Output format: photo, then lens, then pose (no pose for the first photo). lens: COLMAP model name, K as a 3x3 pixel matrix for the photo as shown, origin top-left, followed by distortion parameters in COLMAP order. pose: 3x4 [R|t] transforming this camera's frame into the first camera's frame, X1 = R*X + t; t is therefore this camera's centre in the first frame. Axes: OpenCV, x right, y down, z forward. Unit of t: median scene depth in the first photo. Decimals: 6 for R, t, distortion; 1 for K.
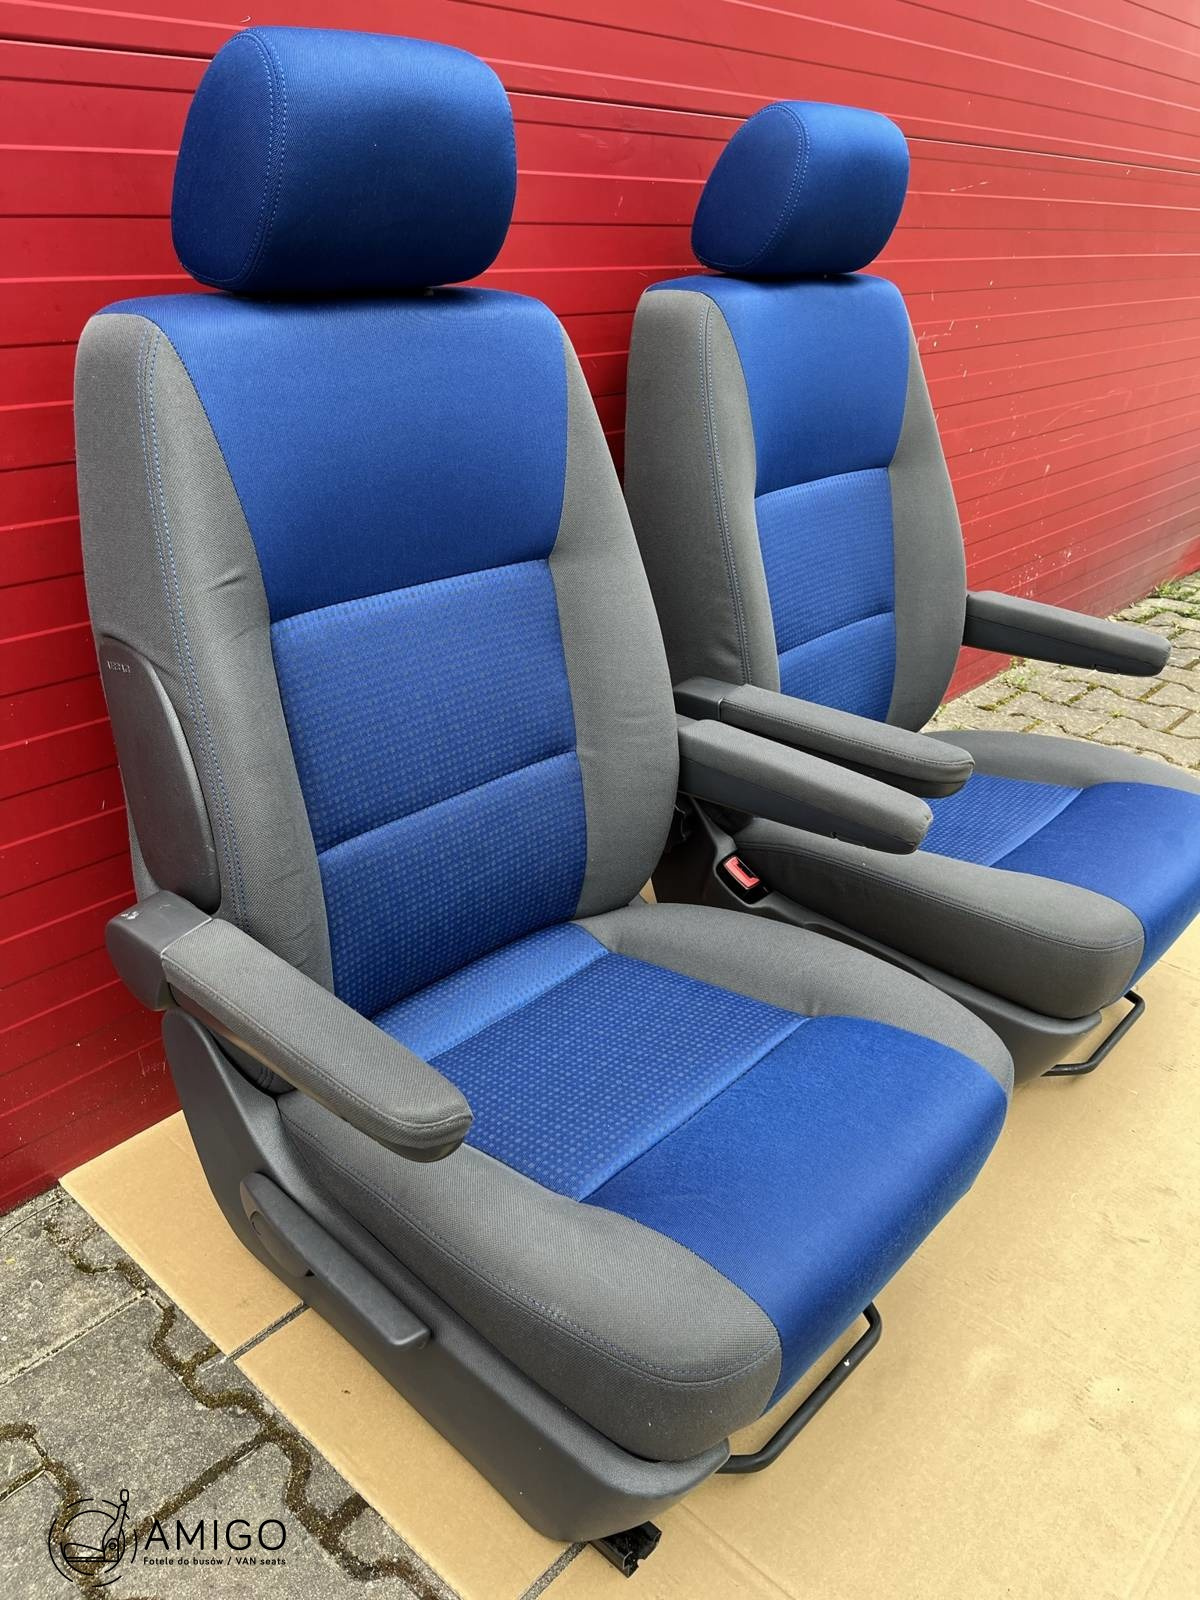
lens RADIAL K [[1224.1, 0, 604.3], [0, 1224.1, 805.7], [0, 0, 1]] dist [0.059993, -0.089394]
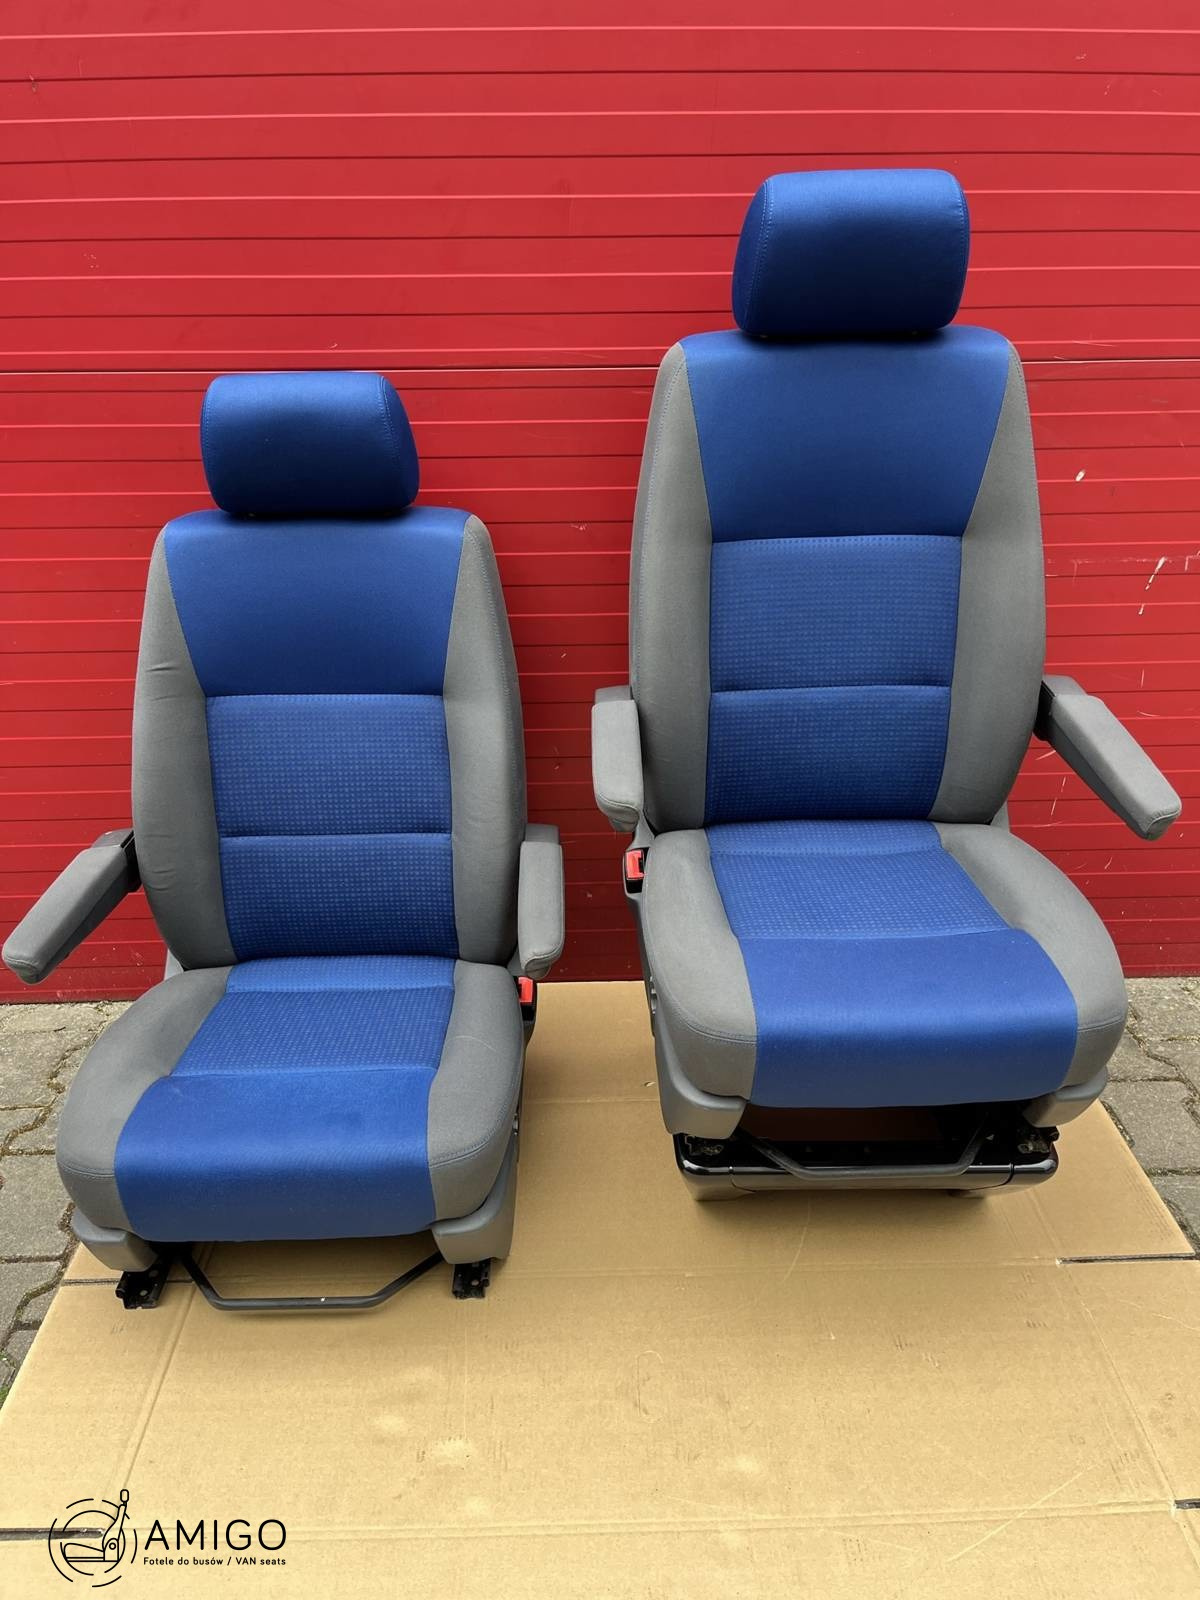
lens RADIAL K [[1224.1, 0, 602.8], [0, 1224.1, 809.1], [0, 0, 1]] dist [0.059993, -0.089394]
pose [[0.679137, 0.259000, -0.686798, 1.098457], [-0.294651, 0.953176, 0.068090, -0.230139], [0.672275, 0.156123, 0.723652, 0.120765]]
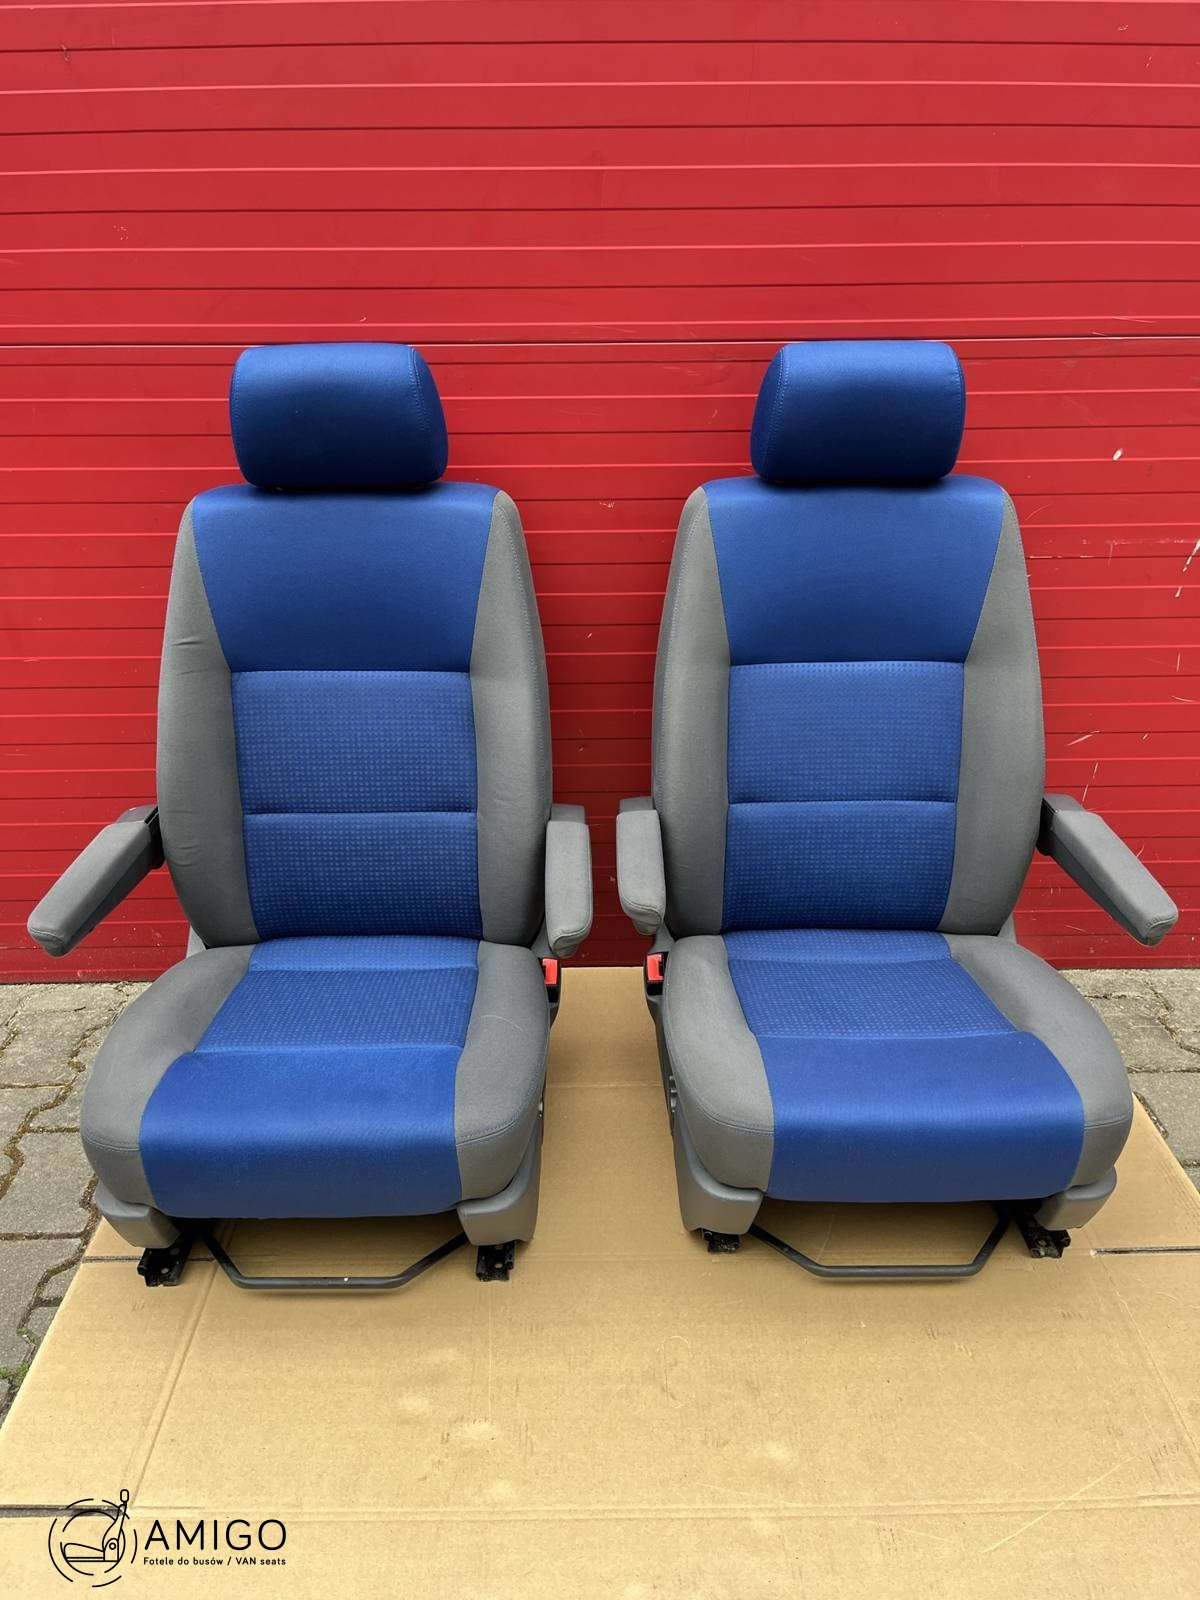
lens RADIAL K [[1224.1, 0, 595.2], [0, 1224.1, 805.4], [0, 0, 1]] dist [0.059993, -0.089394]
pose [[0.667380, 0.262904, -0.696768, 1.078493], [-0.301467, 0.950901, 0.070041, -0.200973], [0.680971, 0.163309, 0.713869, 0.122968]]
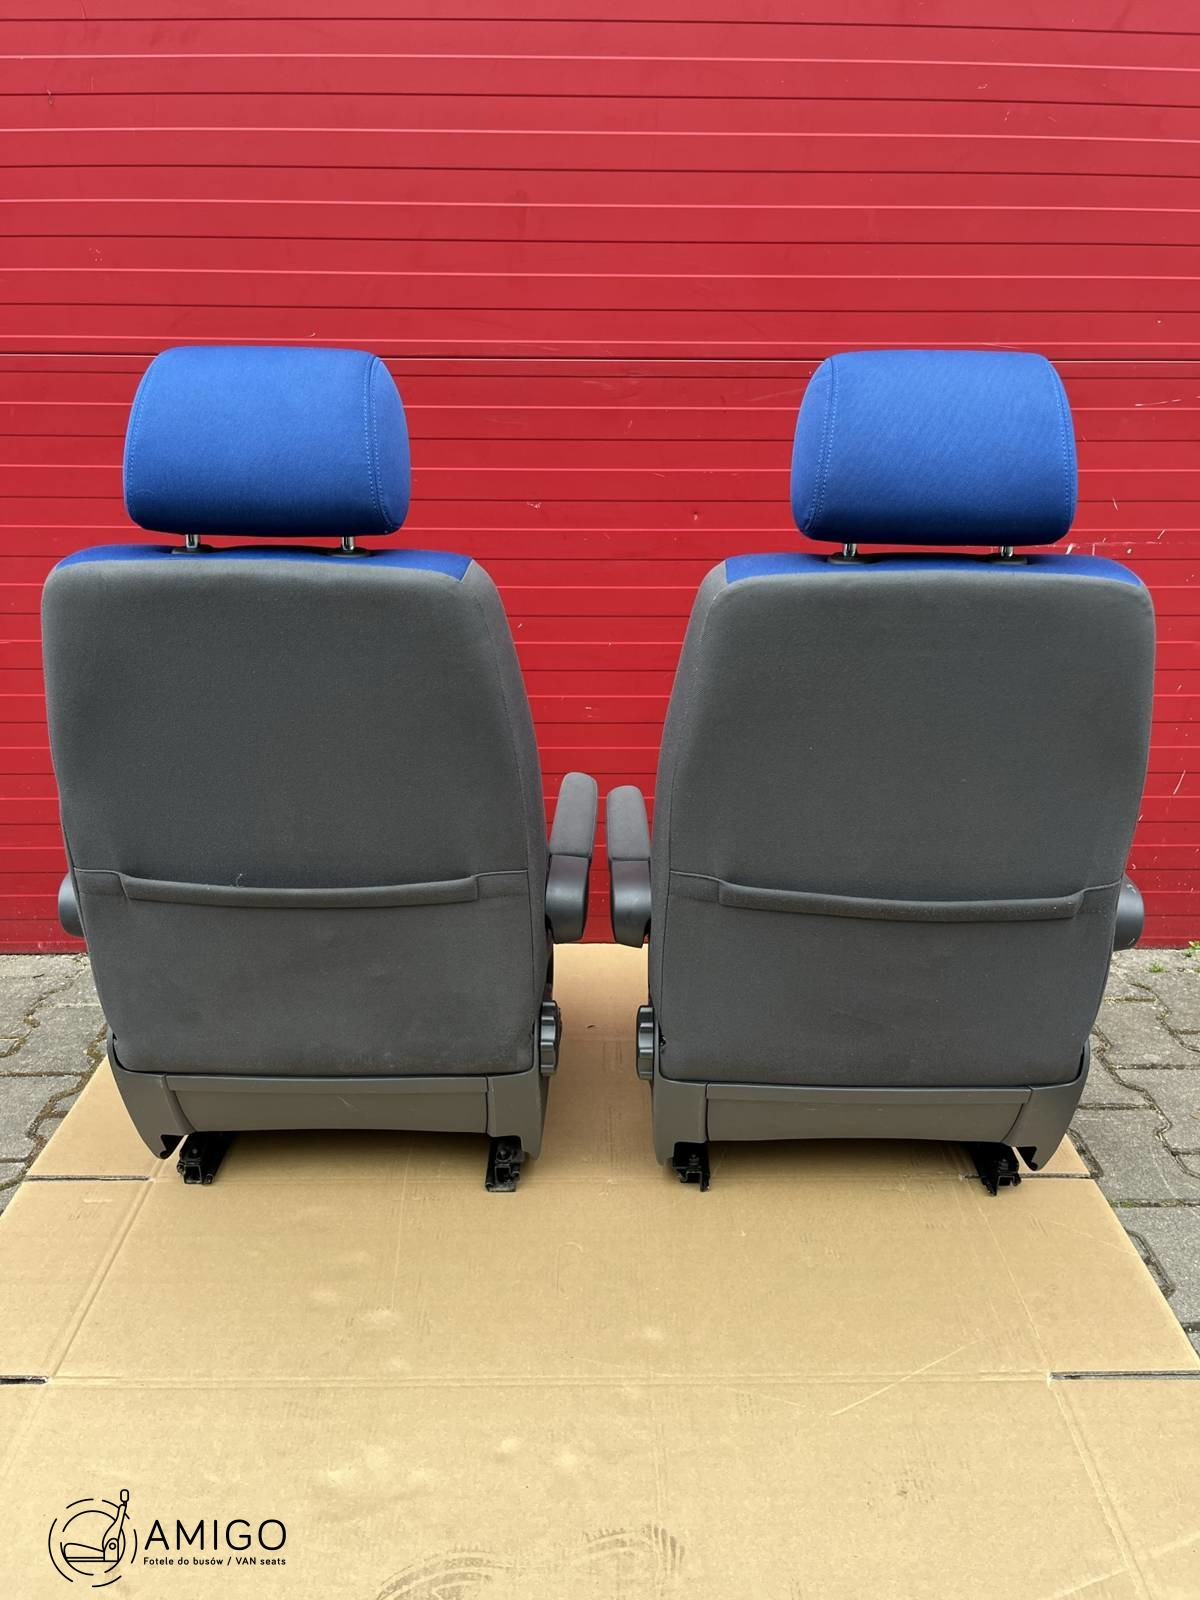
lens RADIAL K [[1224.1, 0, 606.4], [0, 1224.1, 800.7], [0, 0, 1]] dist [0.059993, -0.089394]
pose [[0.674009, 0.226835, -0.703034, 1.267446], [-0.310726, 0.950459, 0.008769, -0.115212], [0.670195, 0.212540, 0.711102, 0.118168]]
